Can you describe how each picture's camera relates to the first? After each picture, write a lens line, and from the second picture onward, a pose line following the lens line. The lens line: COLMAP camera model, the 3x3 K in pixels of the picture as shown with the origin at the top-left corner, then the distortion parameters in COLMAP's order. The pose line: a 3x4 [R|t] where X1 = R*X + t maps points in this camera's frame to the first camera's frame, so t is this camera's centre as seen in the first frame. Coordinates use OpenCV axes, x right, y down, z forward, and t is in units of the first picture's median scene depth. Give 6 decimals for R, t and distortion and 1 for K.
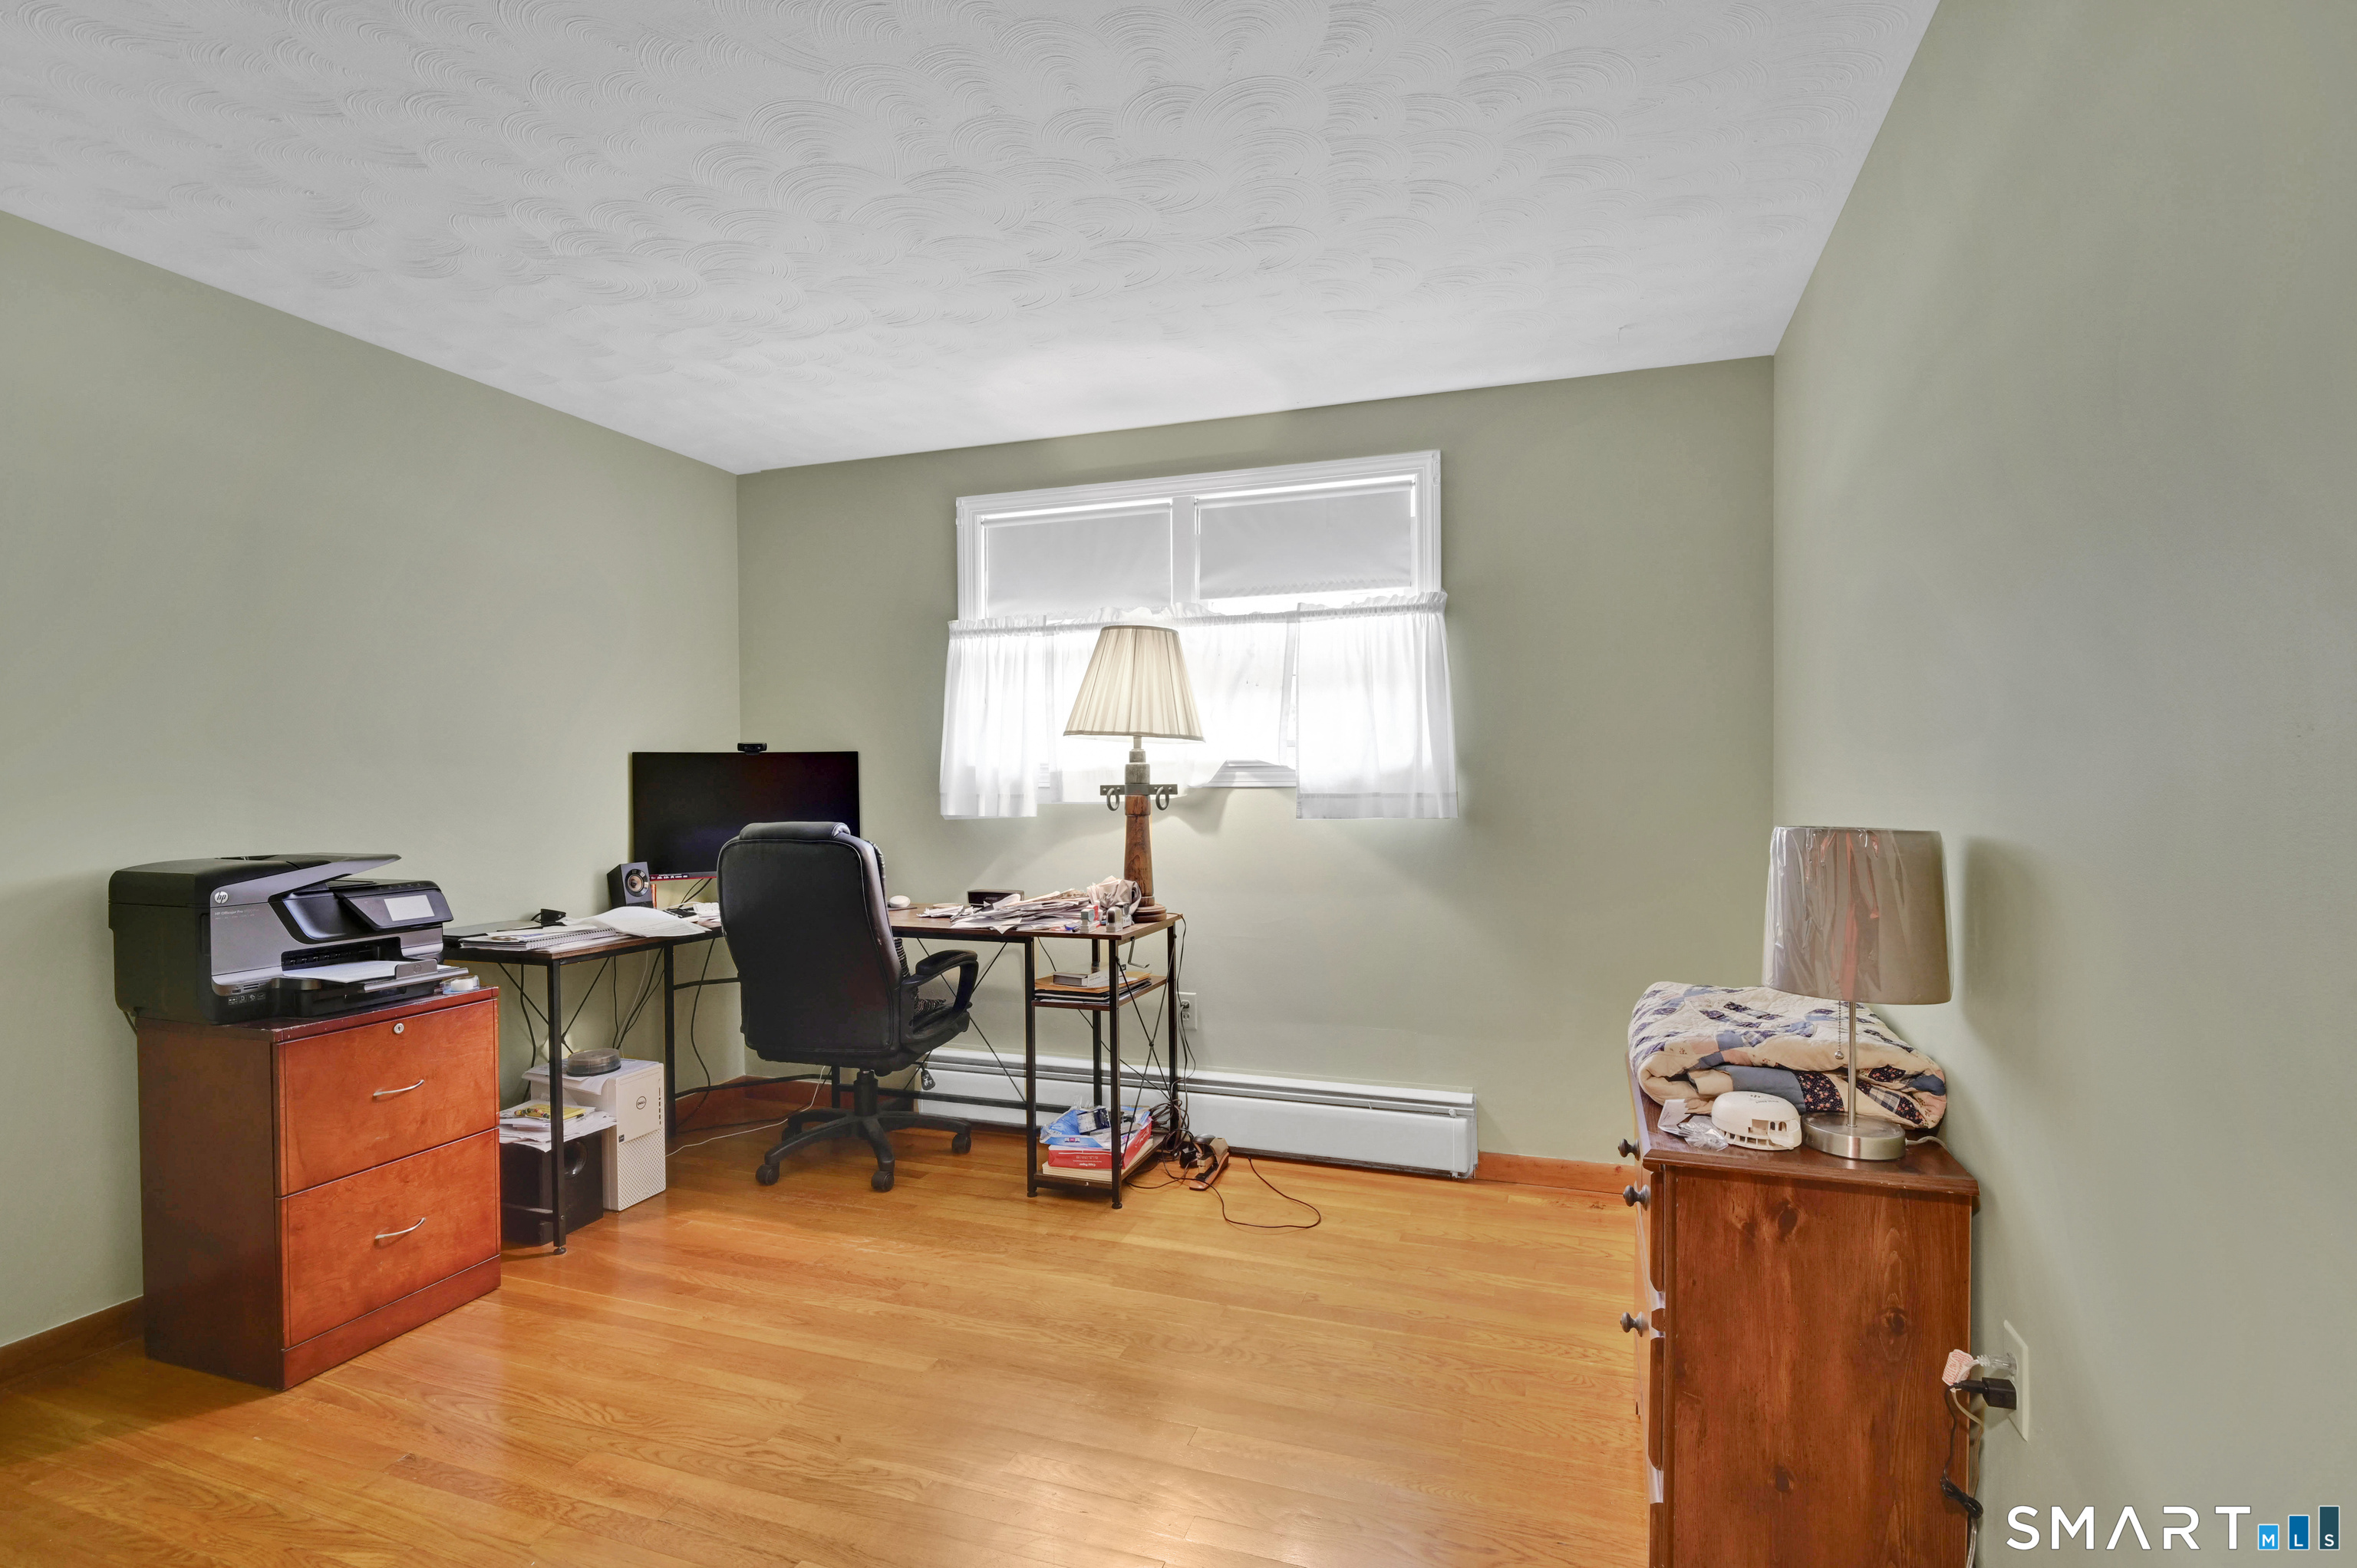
lens RADIAL K [[1129.1, 0, 1184.3], [0, 1129.1, 764.9], [0, 0, 1]] dist [-0.005727, -0.000433]
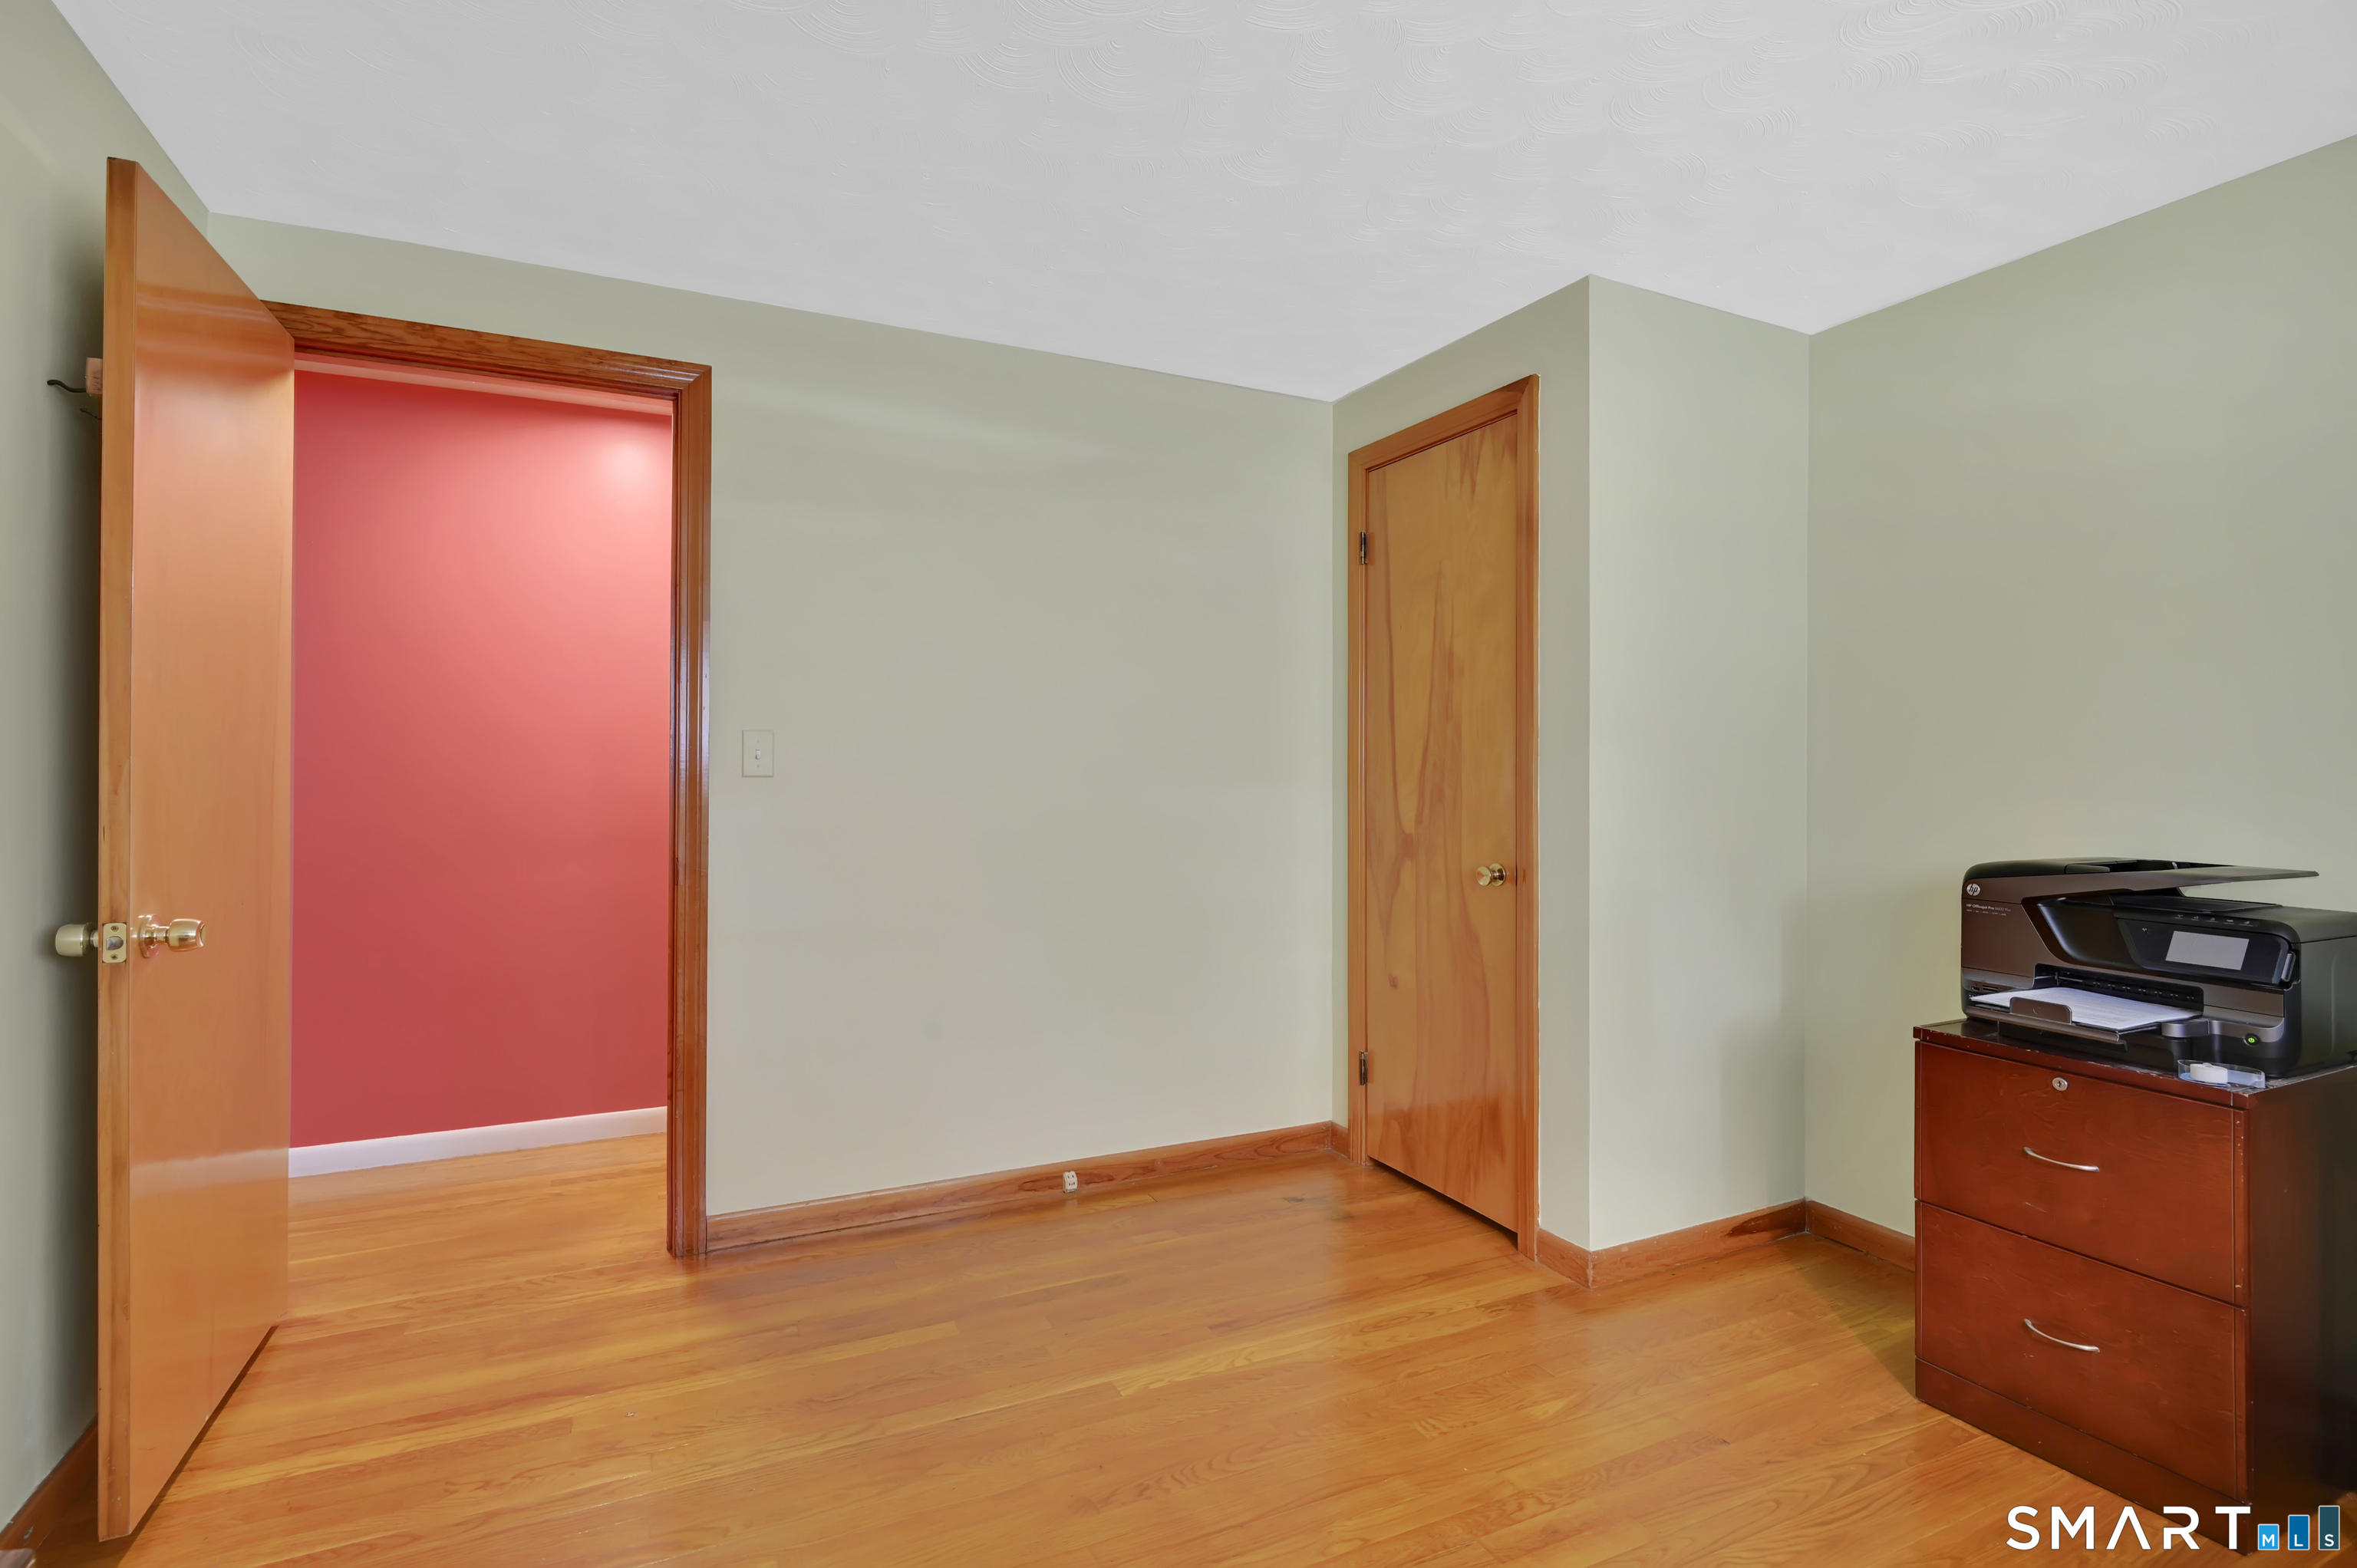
lens RADIAL K [[1129.1, 0, 1184.3], [0, 1129.1, 764.9], [0, 0, 1]] dist [-0.005727, -0.000433]
pose [[-0.703014, 0.006818, -0.711143, 0.303203], [0.011604, 0.999931, -0.001885, 0.004611], [0.711081, -0.009577, -0.703045, 1.151093]]
